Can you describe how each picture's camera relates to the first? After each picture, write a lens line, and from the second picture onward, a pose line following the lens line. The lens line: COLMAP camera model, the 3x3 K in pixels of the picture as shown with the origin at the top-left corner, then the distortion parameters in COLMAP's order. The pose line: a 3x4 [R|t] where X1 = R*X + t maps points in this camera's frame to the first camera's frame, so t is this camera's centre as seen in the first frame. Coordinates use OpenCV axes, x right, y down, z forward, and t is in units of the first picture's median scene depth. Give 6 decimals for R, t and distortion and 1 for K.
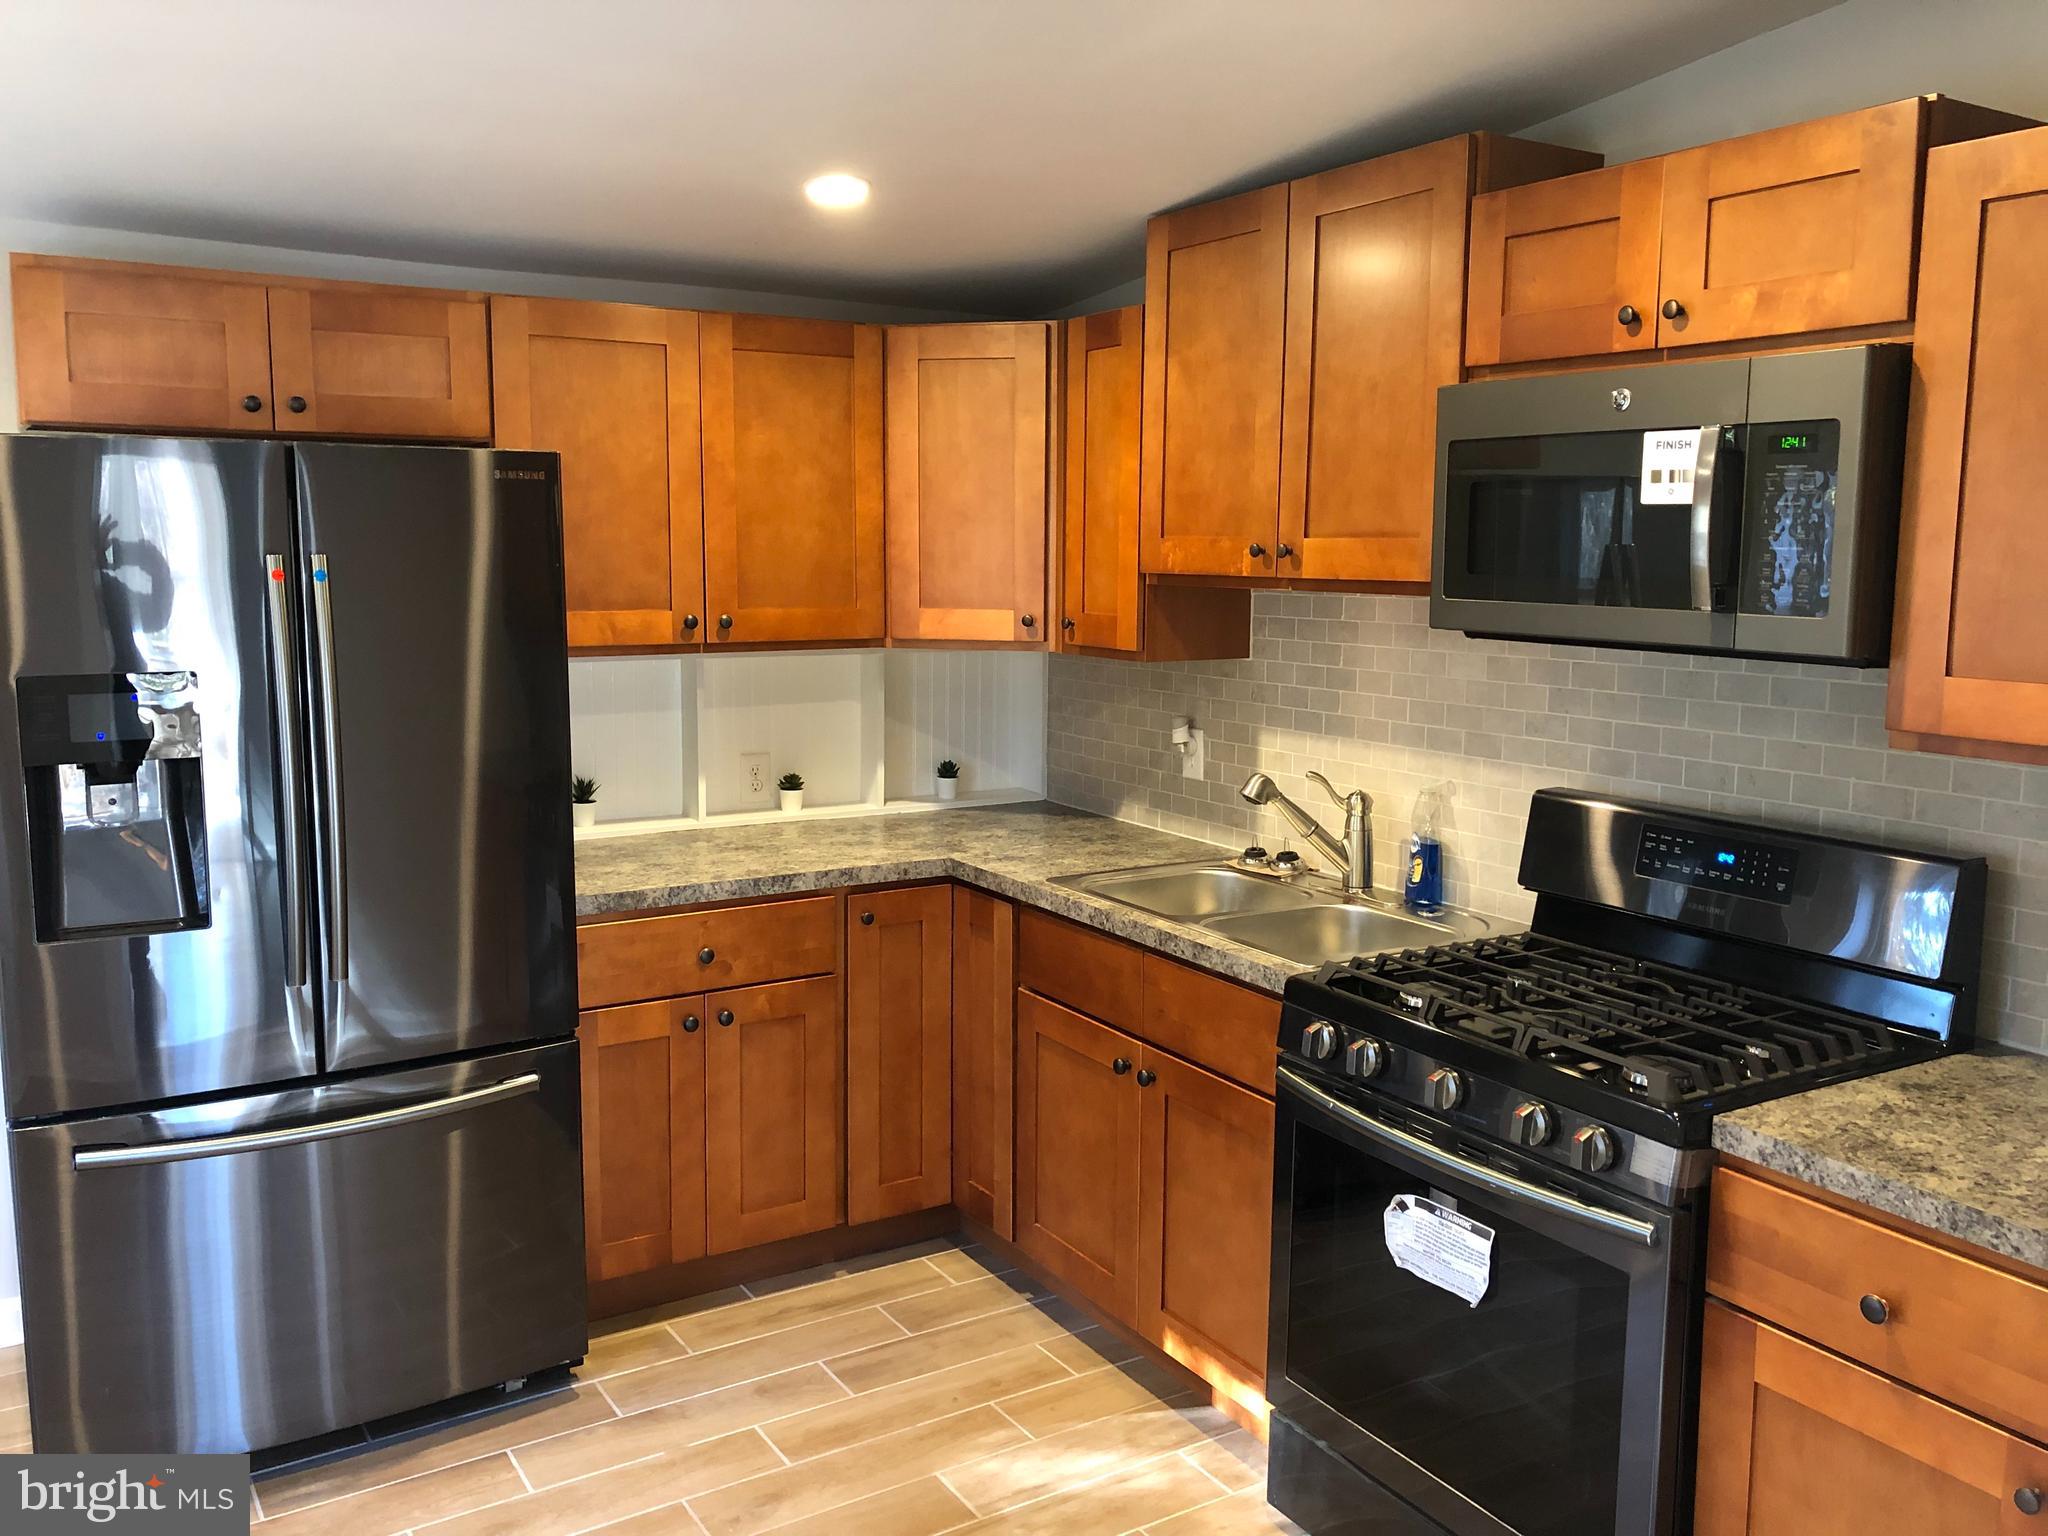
lens RADIAL K [[1667.7, 0, 1024.0], [0, 1667.7, 768.0], [0, 0, 1]] dist [0.023032, -0.005496]
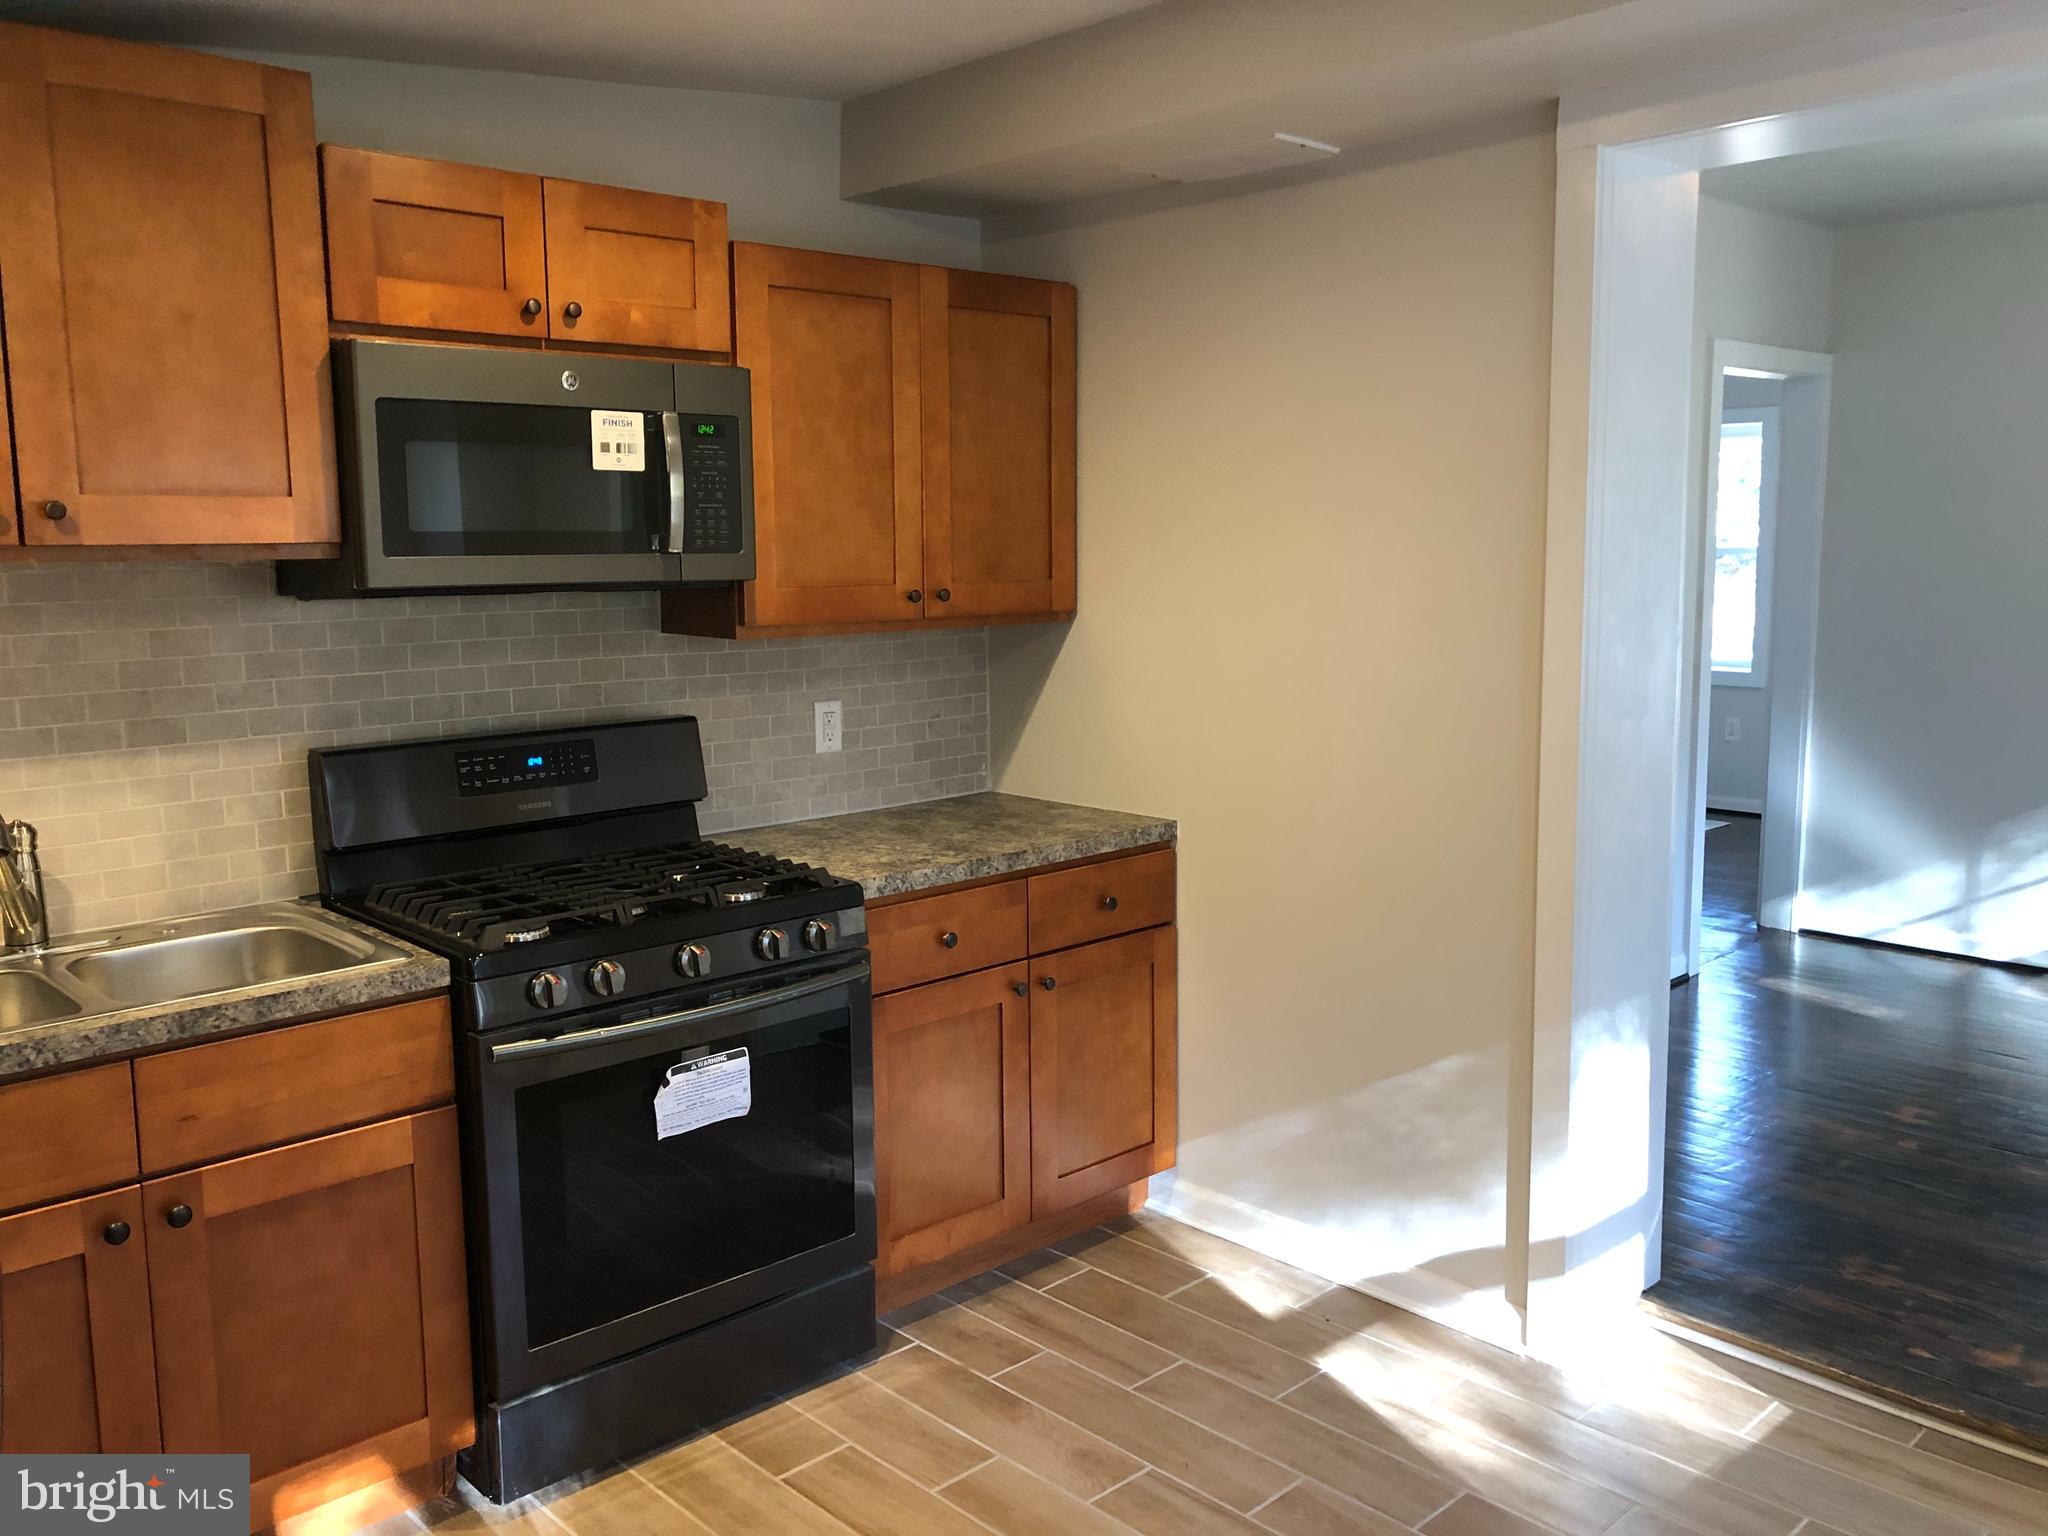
lens RADIAL K [[1667.7, 0, 1024.0], [0, 1667.7, 768.0], [0, 0, 1]] dist [0.023032, -0.005496]
pose [[-0.219635, -0.139246, 0.965594, -0.639907], [0.141854, 0.974684, 0.172823, -0.077549], [-0.965214, 0.174931, -0.194322, 0.678639]]
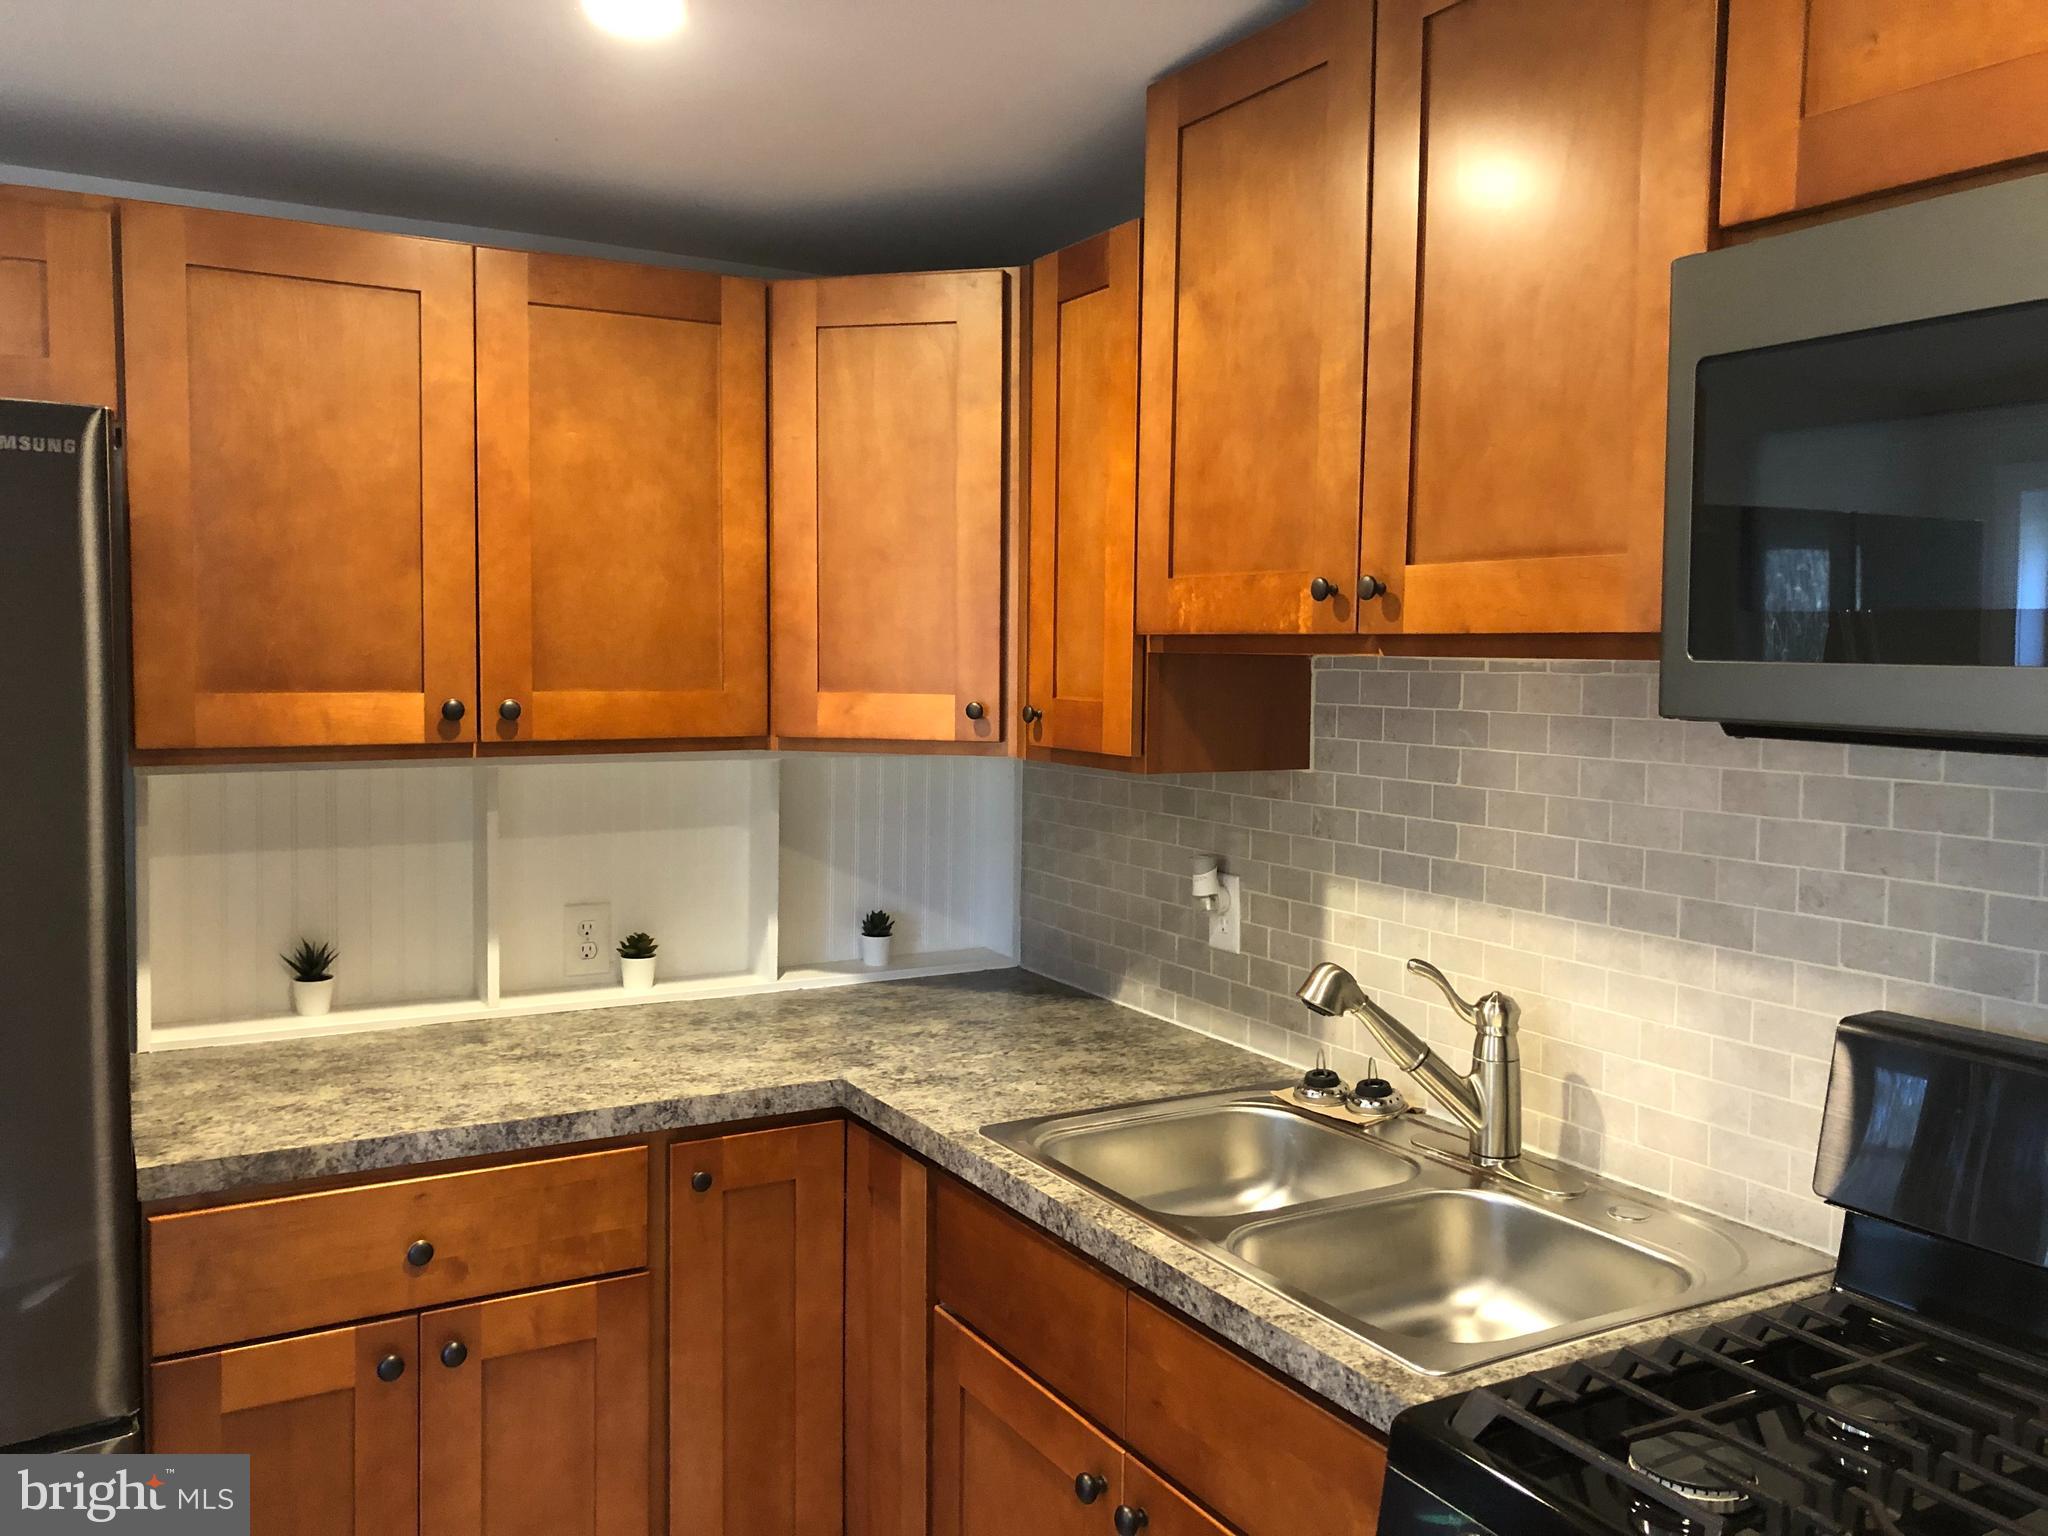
lens RADIAL K [[1693.8, 0, 1033.1], [0, 1693.8, 741.1], [0, 0, 1]] dist [-0.002163, -0.005236]
pose [[0.999718, 0.004674, -0.023281, 0.047466], [-0.006468, 0.996967, -0.077555, -0.027518], [0.022848, 0.077684, 0.996716, 0.376560]]
